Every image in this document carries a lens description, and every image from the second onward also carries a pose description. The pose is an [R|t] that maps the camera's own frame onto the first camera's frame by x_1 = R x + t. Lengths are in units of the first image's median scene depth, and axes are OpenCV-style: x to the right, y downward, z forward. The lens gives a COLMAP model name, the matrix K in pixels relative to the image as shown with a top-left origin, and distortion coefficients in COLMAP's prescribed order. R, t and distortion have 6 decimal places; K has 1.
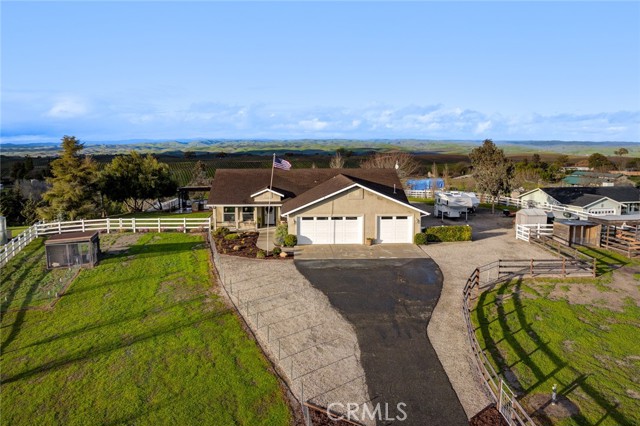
lens RADIAL K [[521.2, 0, 329.3], [0, 521.2, 205.4], [0, 0, 1]] dist [-0.095408, -0.025502]
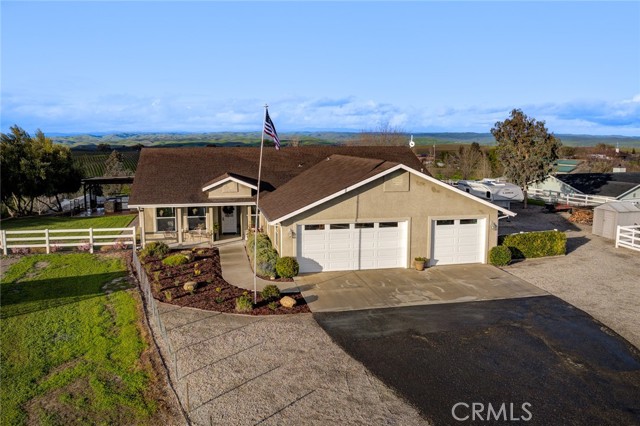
lens RADIAL K [[521.2, 0, 323.0], [0, 521.2, 209.2], [0, 0, 1]] dist [-0.095408, -0.025502]
pose [[0.990245, -0.020287, 0.137853, -0.100793], [0.017253, 0.999583, 0.023166, -0.006697], [-0.138265, -0.020562, 0.990182, 0.403005]]
